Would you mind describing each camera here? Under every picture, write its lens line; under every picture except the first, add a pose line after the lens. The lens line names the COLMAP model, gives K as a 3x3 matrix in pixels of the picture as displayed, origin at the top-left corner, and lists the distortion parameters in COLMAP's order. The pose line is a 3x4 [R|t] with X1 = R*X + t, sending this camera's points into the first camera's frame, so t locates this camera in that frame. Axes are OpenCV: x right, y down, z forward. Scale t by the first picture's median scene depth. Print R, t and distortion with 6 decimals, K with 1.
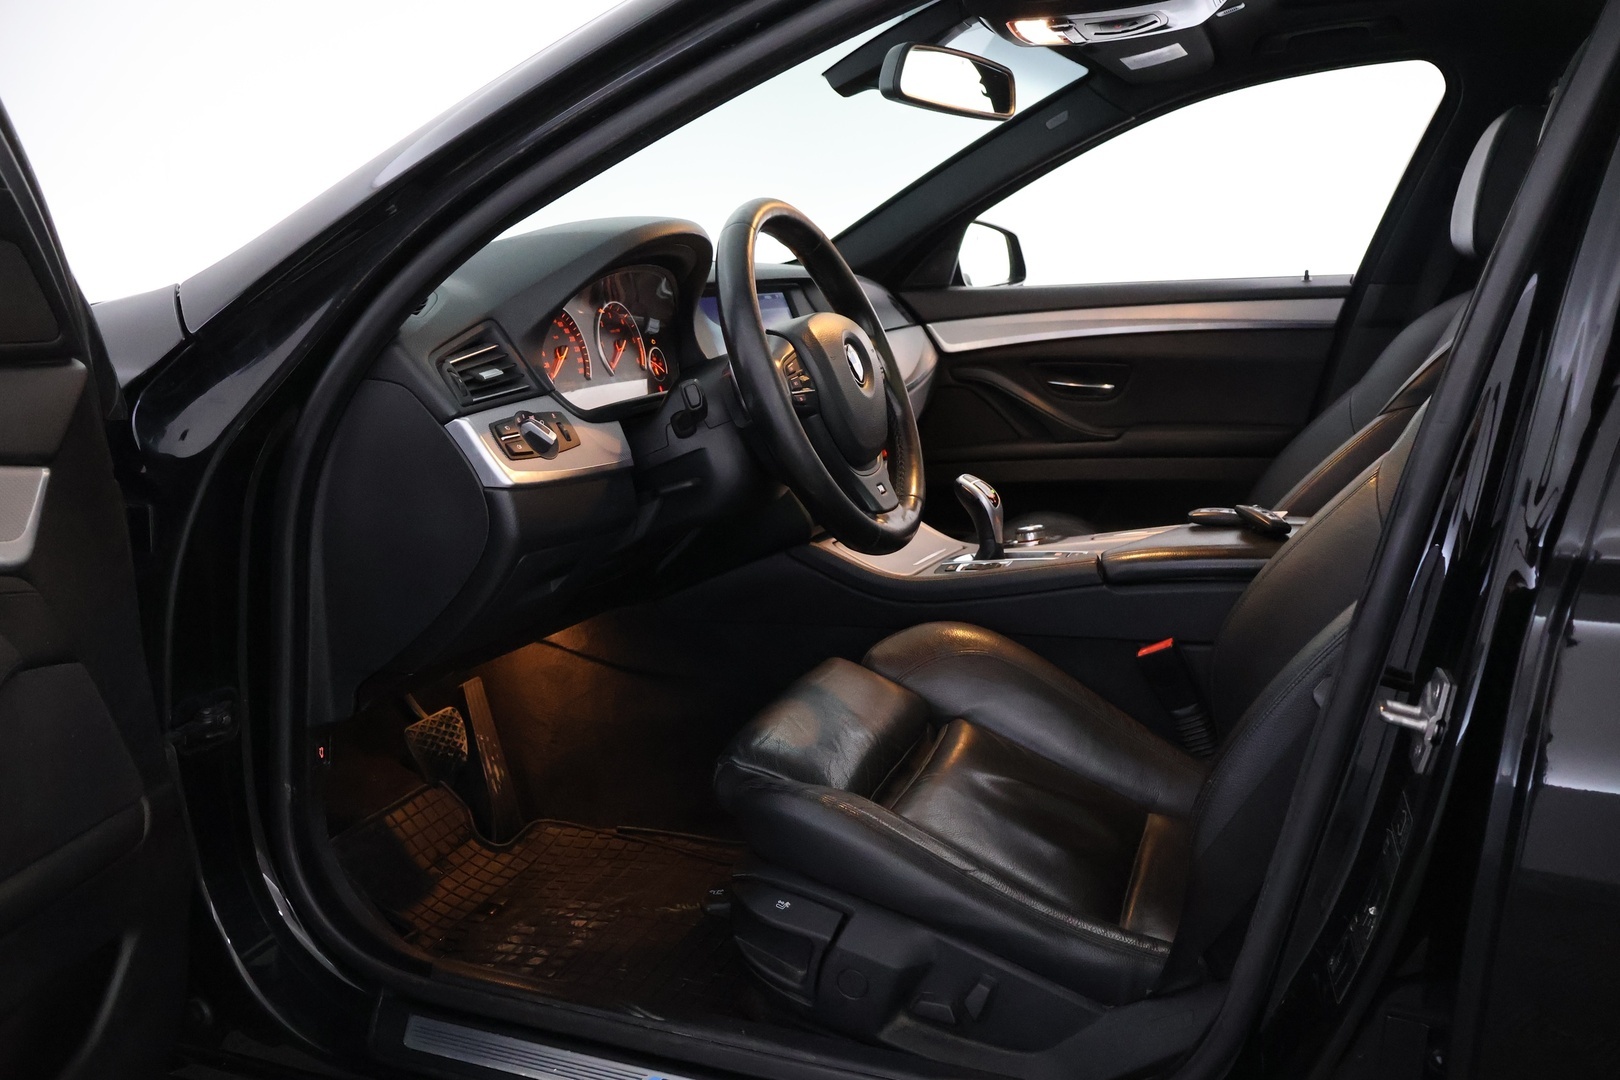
lens RADIAL K [[1329.8, 0, 810.0], [0, 1329.8, 540.0], [0, 0, 1]] dist [0.001026, 0.002169]
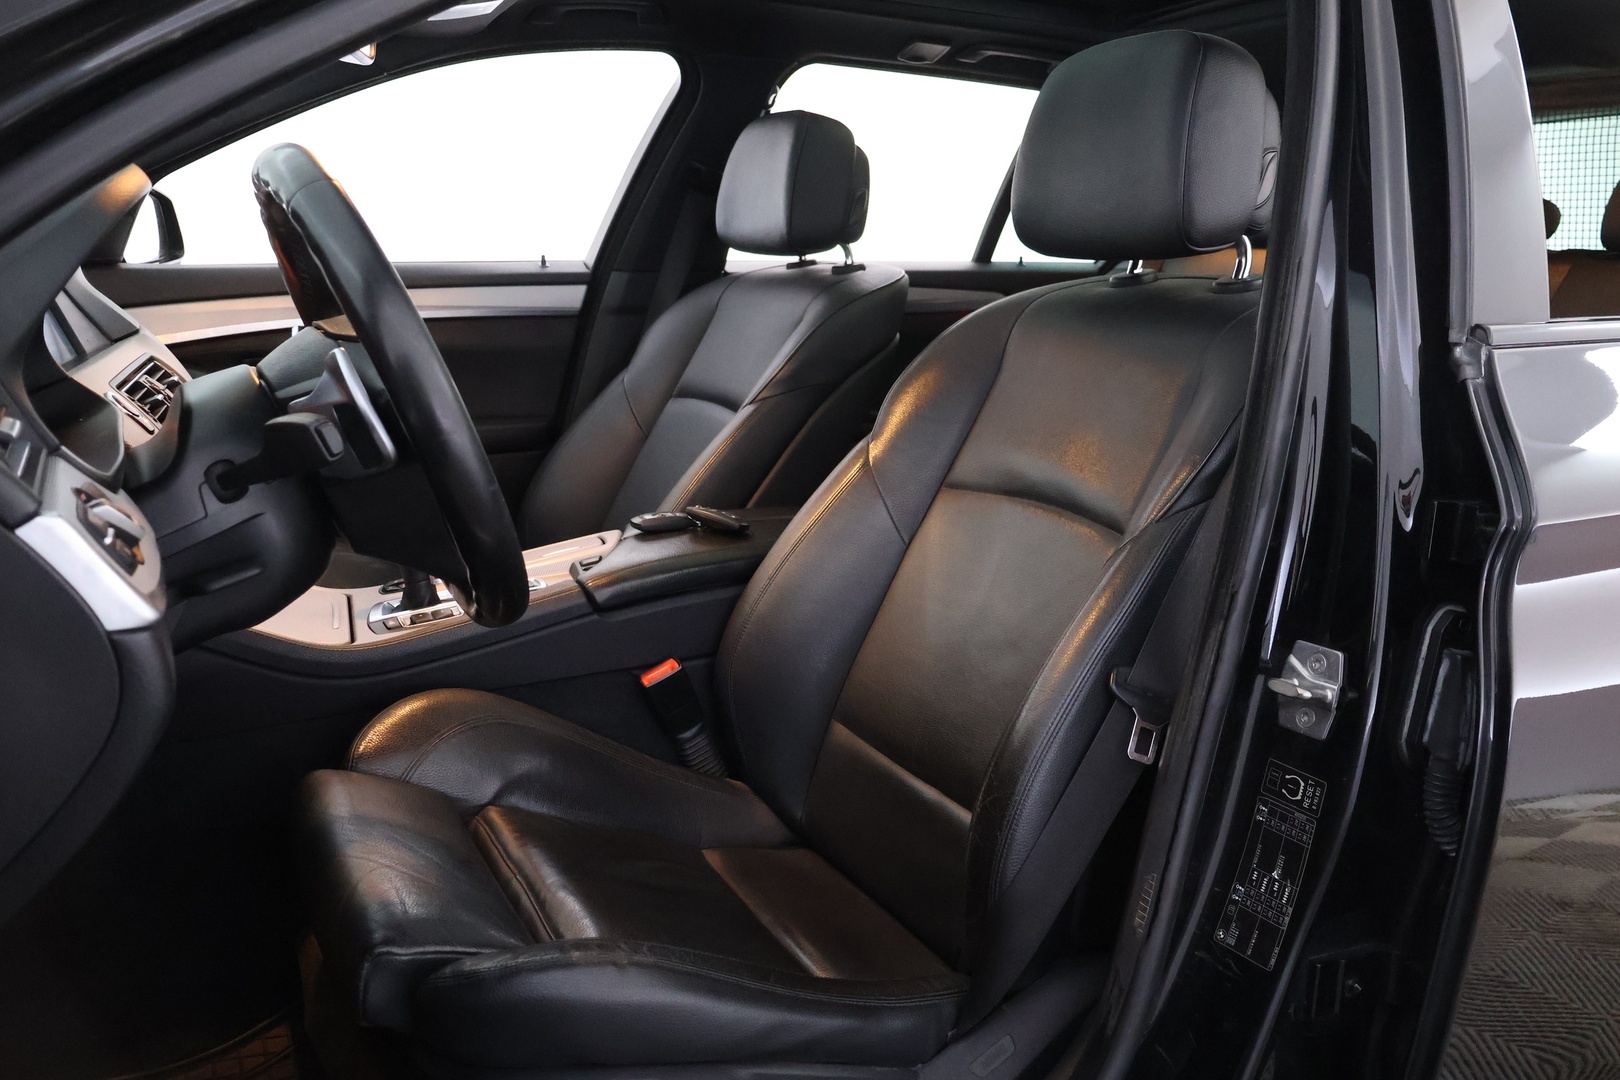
lens RADIAL K [[1329.8, 0, 810.0], [0, 1329.8, 540.0], [0, 0, 1]] dist [0.001026, 0.002169]
pose [[0.685937, -0.129665, 0.716015, -0.371005], [0.117583, 0.990815, 0.066785, -0.068604], [-0.718097, 0.038381, 0.694883, 0.341961]]
